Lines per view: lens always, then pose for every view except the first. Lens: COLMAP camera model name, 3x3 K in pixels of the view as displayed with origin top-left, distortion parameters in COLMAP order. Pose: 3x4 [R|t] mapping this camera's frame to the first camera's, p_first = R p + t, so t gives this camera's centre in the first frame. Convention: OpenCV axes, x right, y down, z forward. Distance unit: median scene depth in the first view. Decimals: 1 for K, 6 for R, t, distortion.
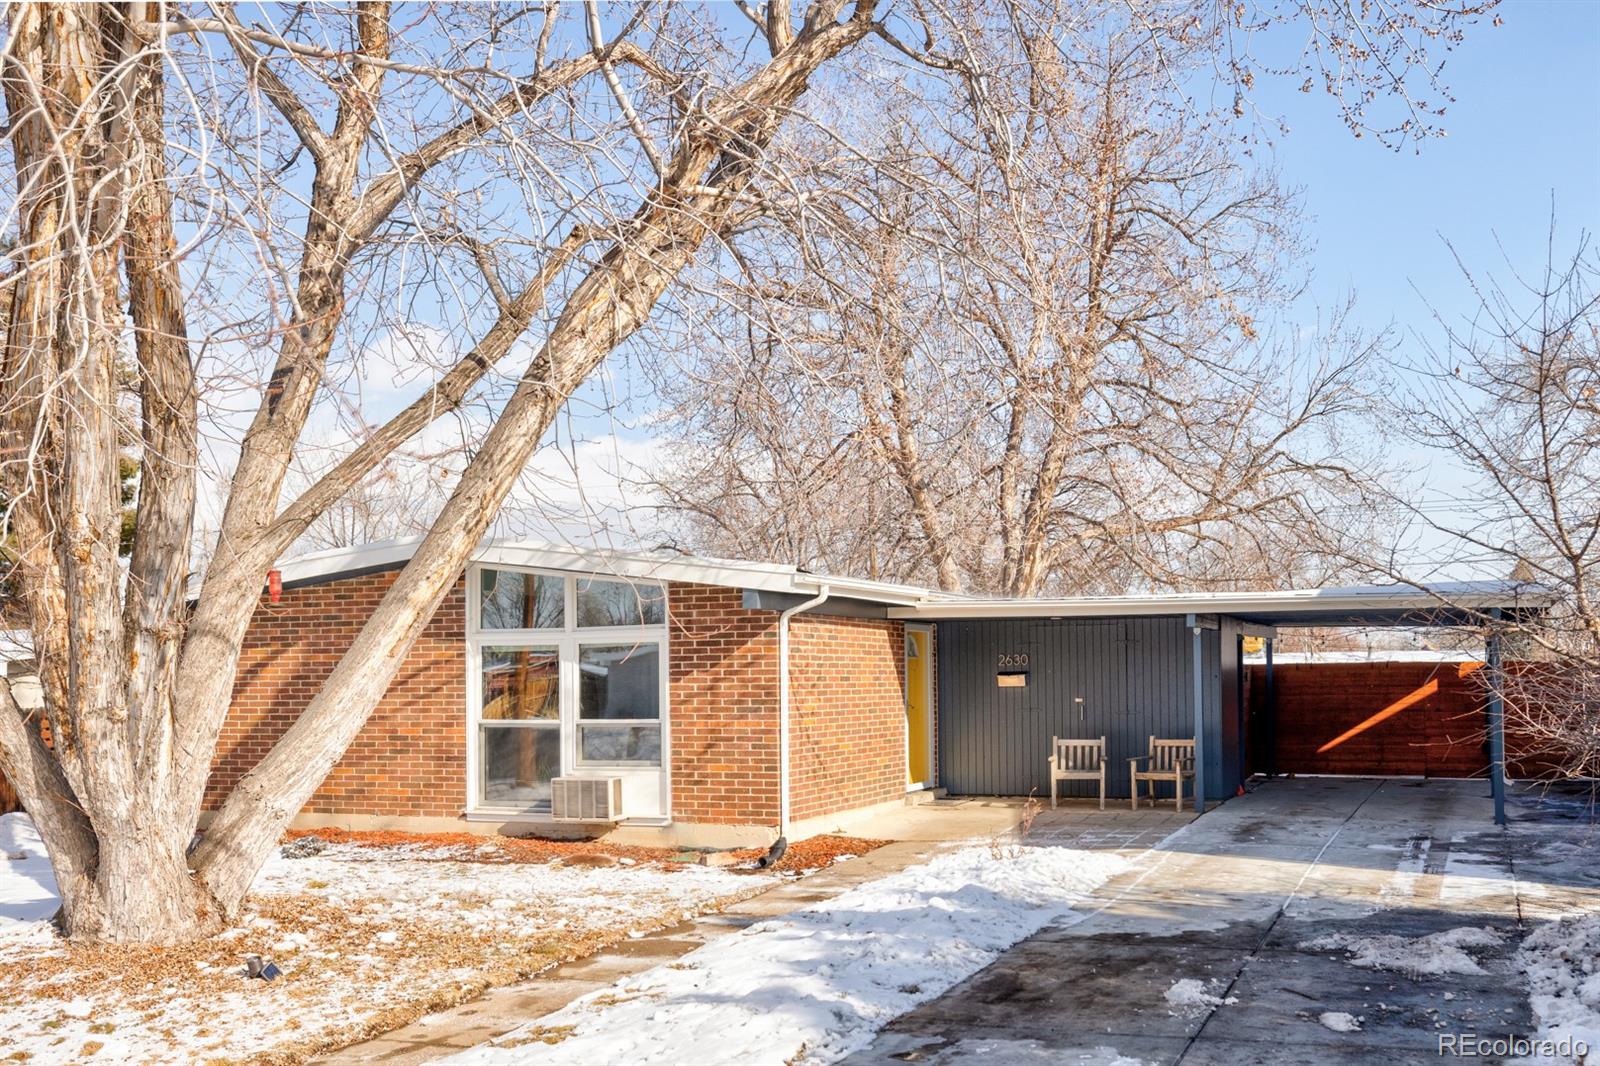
lens RADIAL K [[2089.9, 0, 795.0], [0, 2089.9, 544.4], [0, 0, 1]] dist [0.005598, 0.000000]
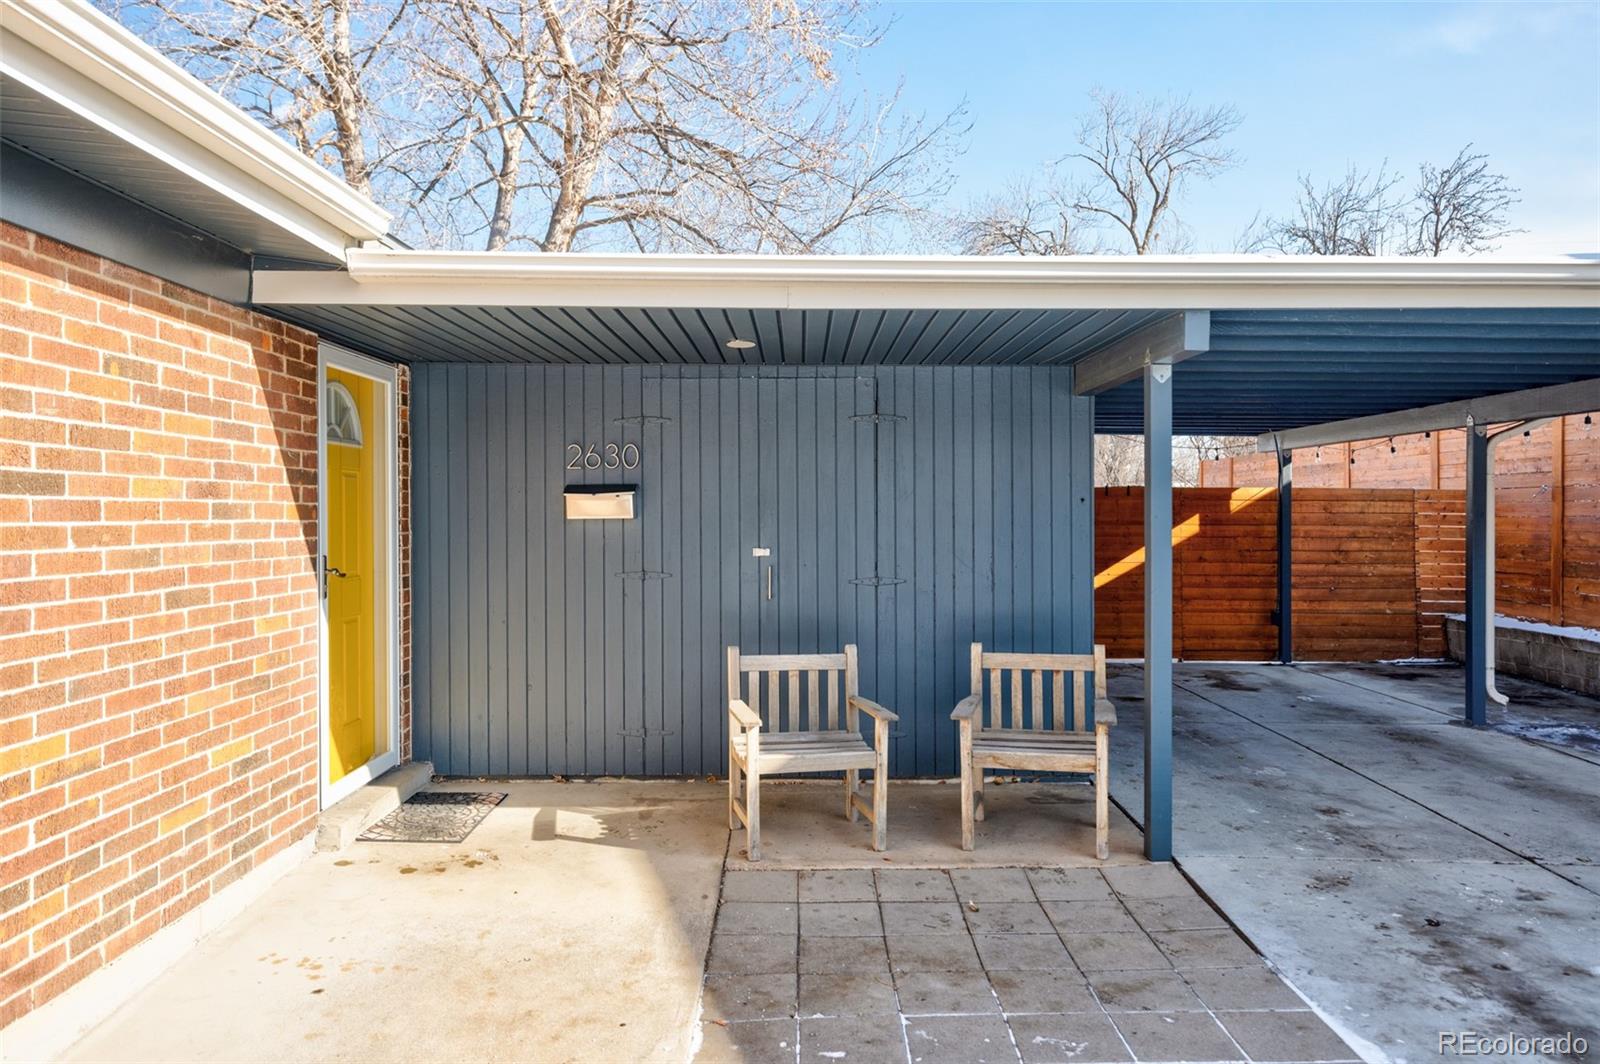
lens RADIAL K [[1097.9, 0, 793.9], [0, 1097.9, 539.7], [0, 0, 1]] dist [0.008601, 0.000328]
pose [[0.914269, -0.000007, 0.405108, 0.052164], [-0.033528, 0.996568, 0.075684, 0.056228], [-0.403718, -0.082778, 0.911131, 0.816620]]
